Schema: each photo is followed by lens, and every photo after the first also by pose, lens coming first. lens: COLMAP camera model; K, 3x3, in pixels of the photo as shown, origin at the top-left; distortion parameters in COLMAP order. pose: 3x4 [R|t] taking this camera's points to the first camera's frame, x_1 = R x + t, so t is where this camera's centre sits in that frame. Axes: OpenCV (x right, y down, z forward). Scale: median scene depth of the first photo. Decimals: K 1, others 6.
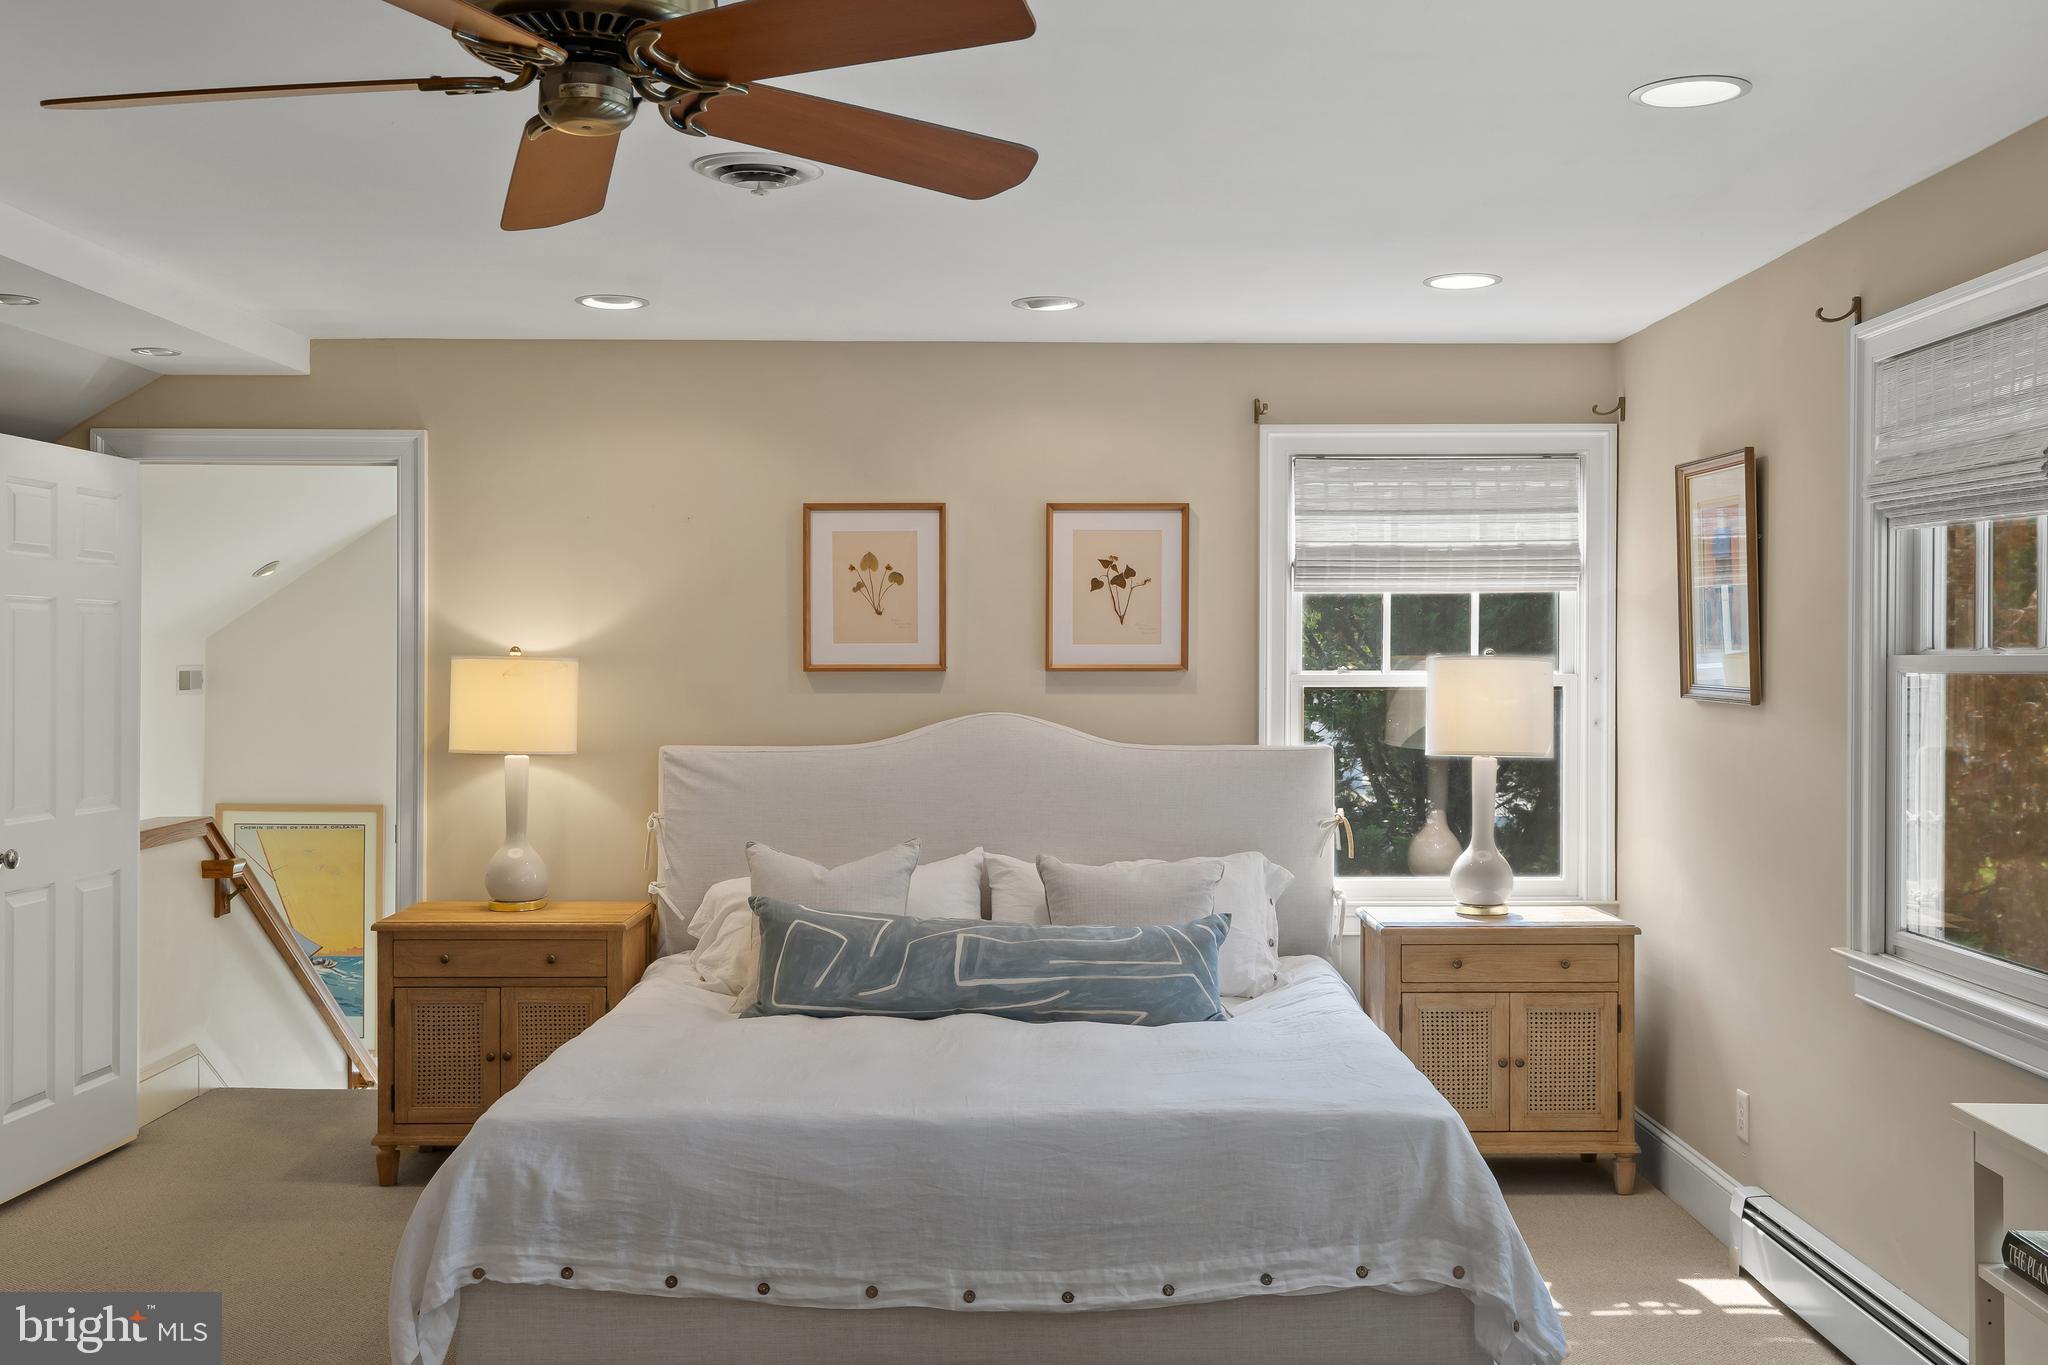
lens RADIAL K [[1990.9, 0, 1025.5], [0, 1990.9, 679.5], [0, 0, 1]] dist [0.015462, 0.000000]
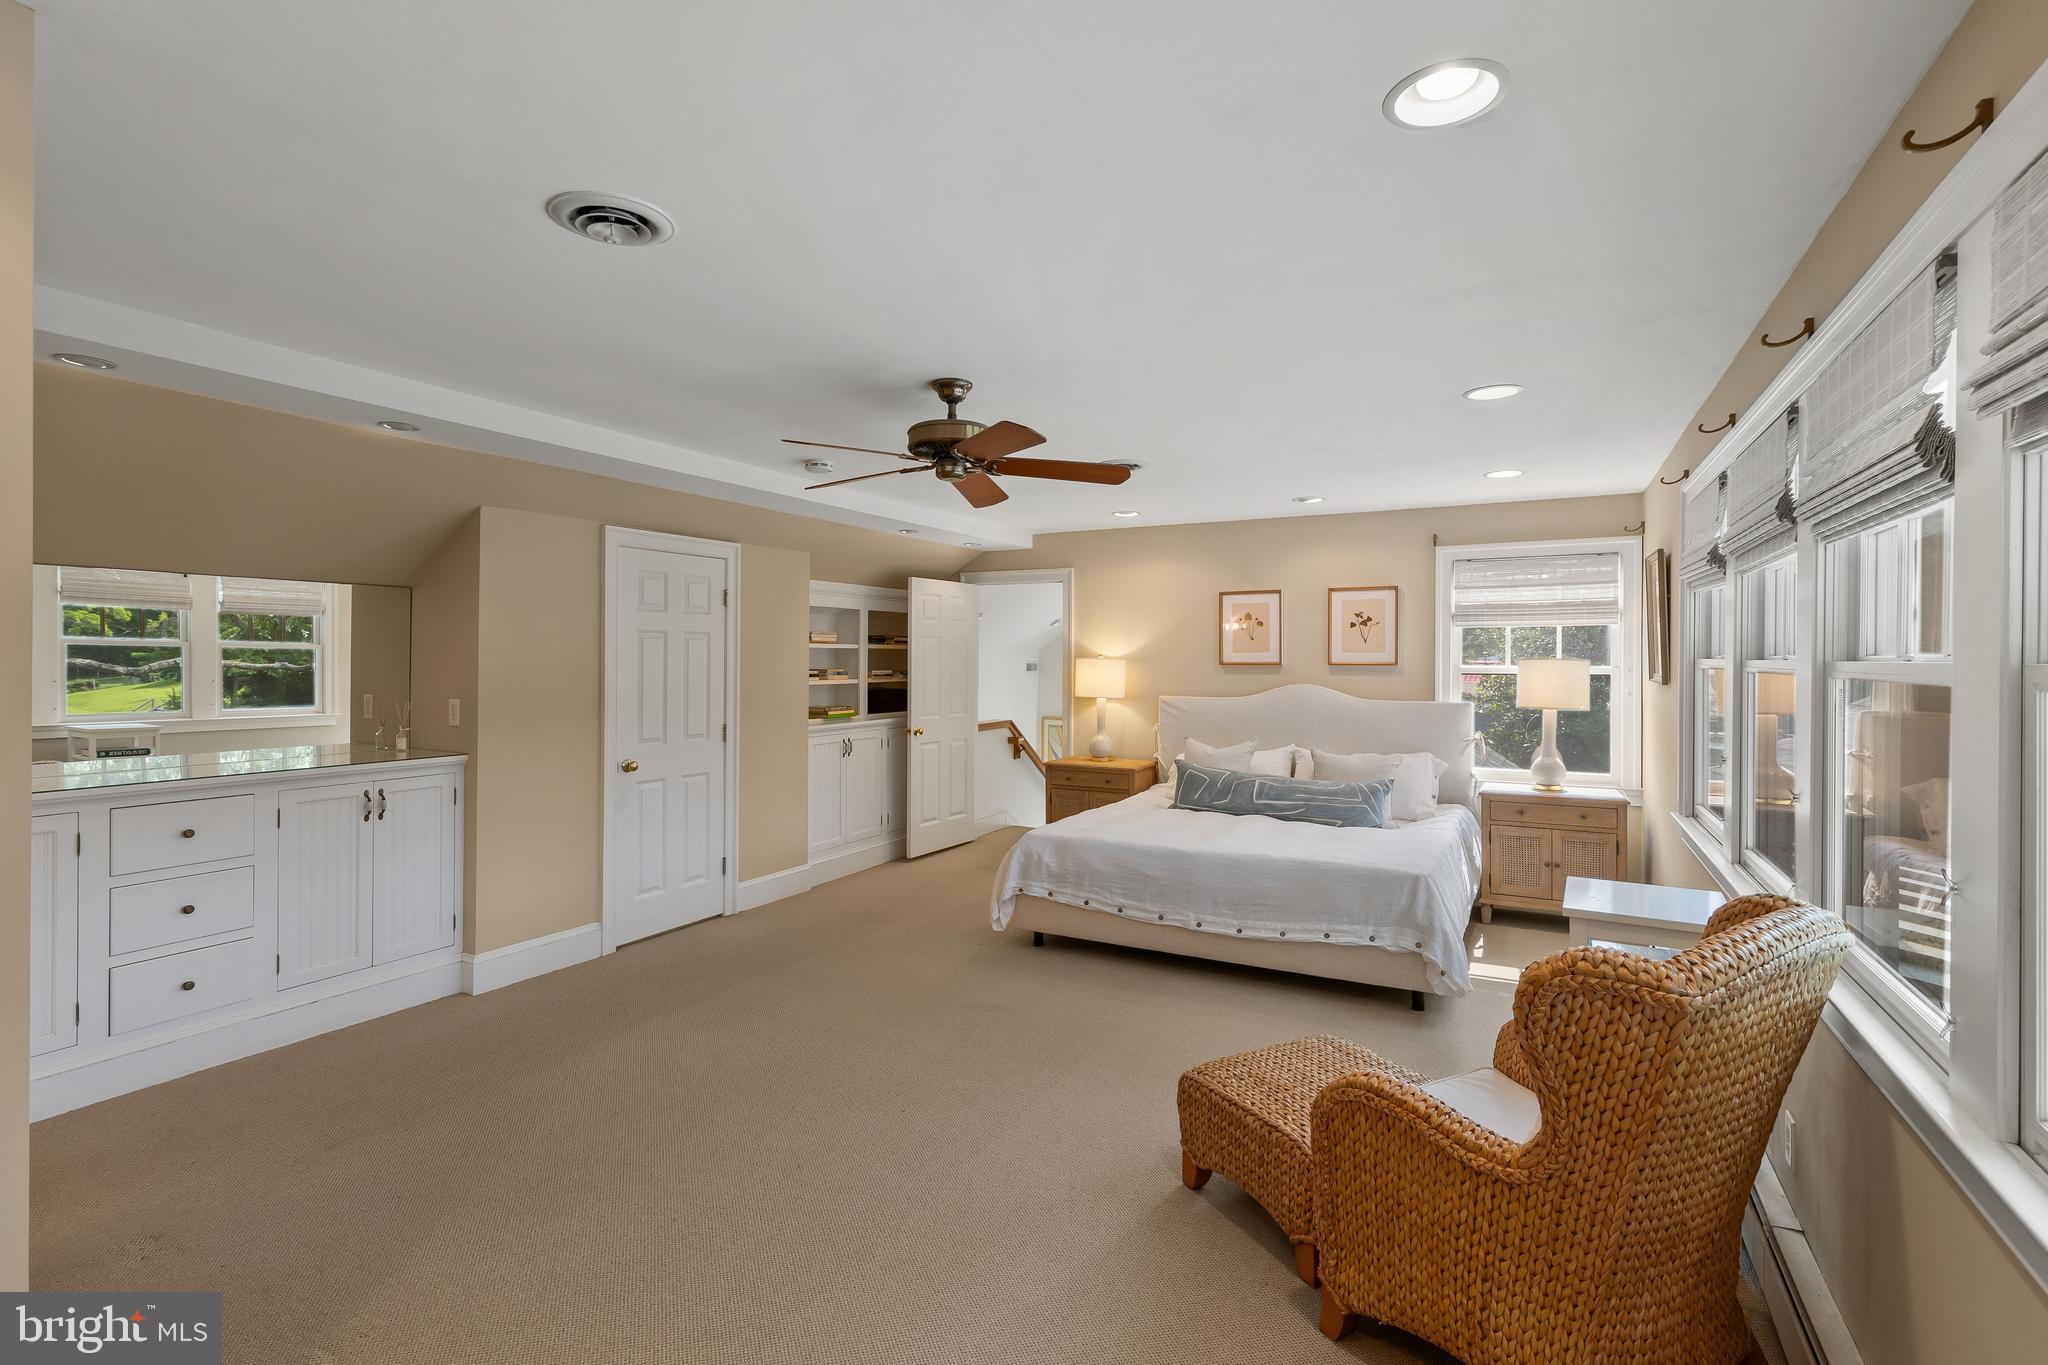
lens RADIAL K [[929.8, 0, 1013.5], [0, 929.8, 669.6], [0, 0, 1]] dist [0.005382, -0.001121]
pose [[0.873645, 0.006563, -0.486520, 0.211790], [-0.005503, 0.999978, 0.003607, -0.001155], [0.486533, -0.000473, 0.873662, -0.060053]]
